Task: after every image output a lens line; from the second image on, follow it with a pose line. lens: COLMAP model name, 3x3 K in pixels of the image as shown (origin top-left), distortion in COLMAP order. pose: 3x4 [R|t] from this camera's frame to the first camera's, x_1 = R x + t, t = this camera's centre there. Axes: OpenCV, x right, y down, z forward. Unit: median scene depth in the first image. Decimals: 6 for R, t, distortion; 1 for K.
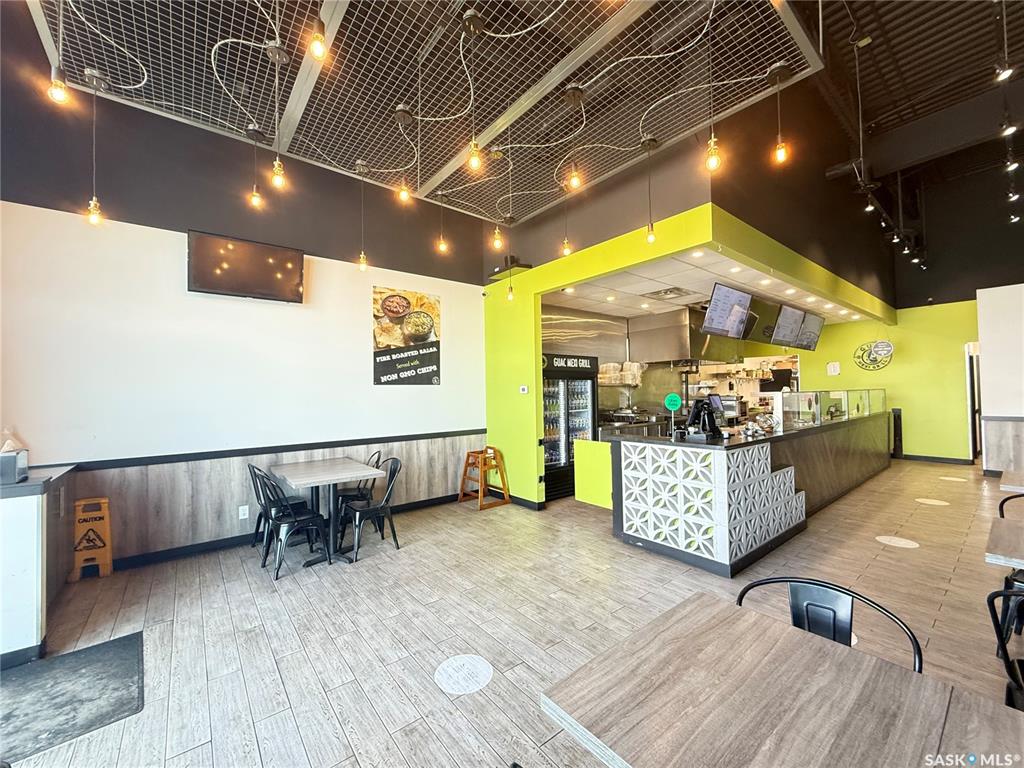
lens RADIAL K [[408.7, 0, 510.2], [0, 408.7, 383.1], [0, 0, 1]] dist [-0.000752, 0.000004]
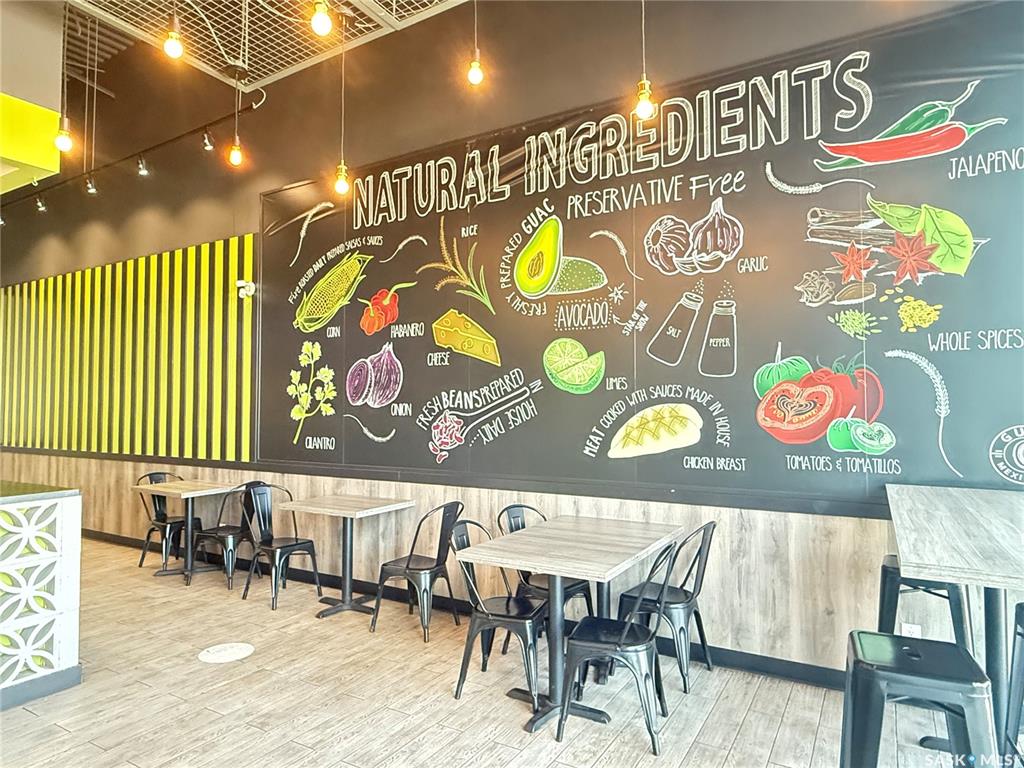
lens RADIAL K [[633.7, 0, 507.3], [0, 633.7, 385.3], [0, 0, 1]] dist [-0.000533, 0.000695]
pose [[-0.352497, 0.049904, 0.934481, -0.443133], [-0.015704, 0.998121, -0.059226, 0.021893], [-0.935681, -0.035552, -0.351051, 0.446718]]
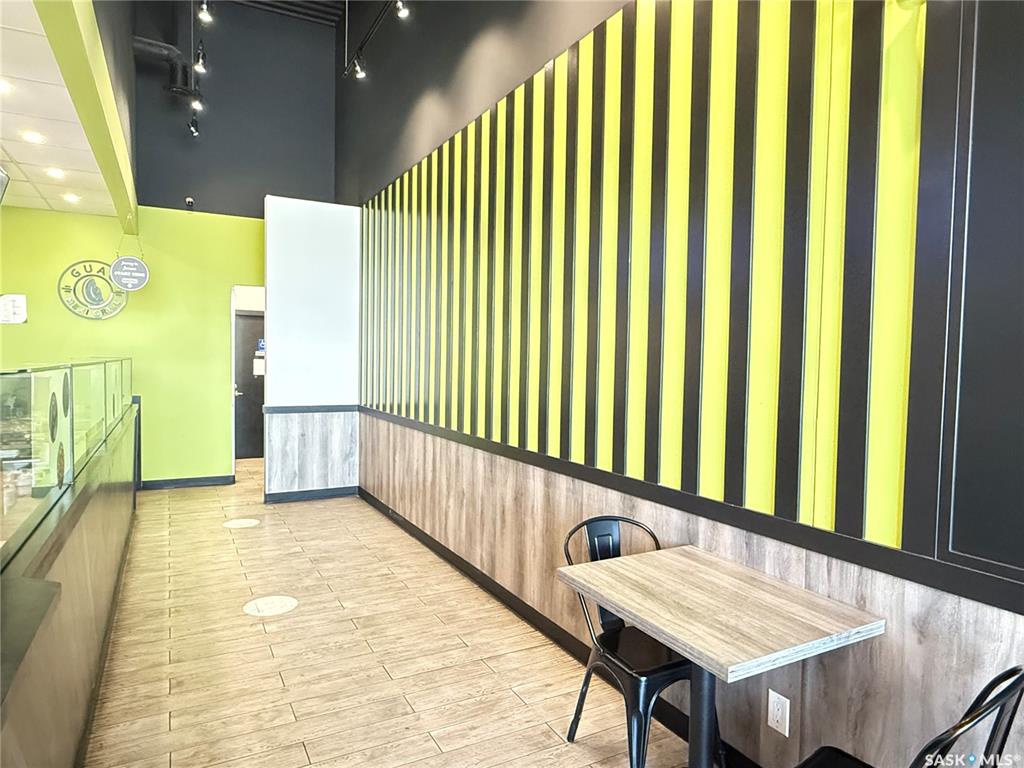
lens RADIAL K [[633.7, 0, 507.3], [0, 633.7, 385.3], [0, 0, 1]] dist [-0.000533, 0.000695]
pose [[0.179258, -0.020027, 0.983598, 0.380141], [-0.042286, 0.998712, 0.028041, 0.009581], [-0.982893, -0.046619, 0.178181, 0.624415]]
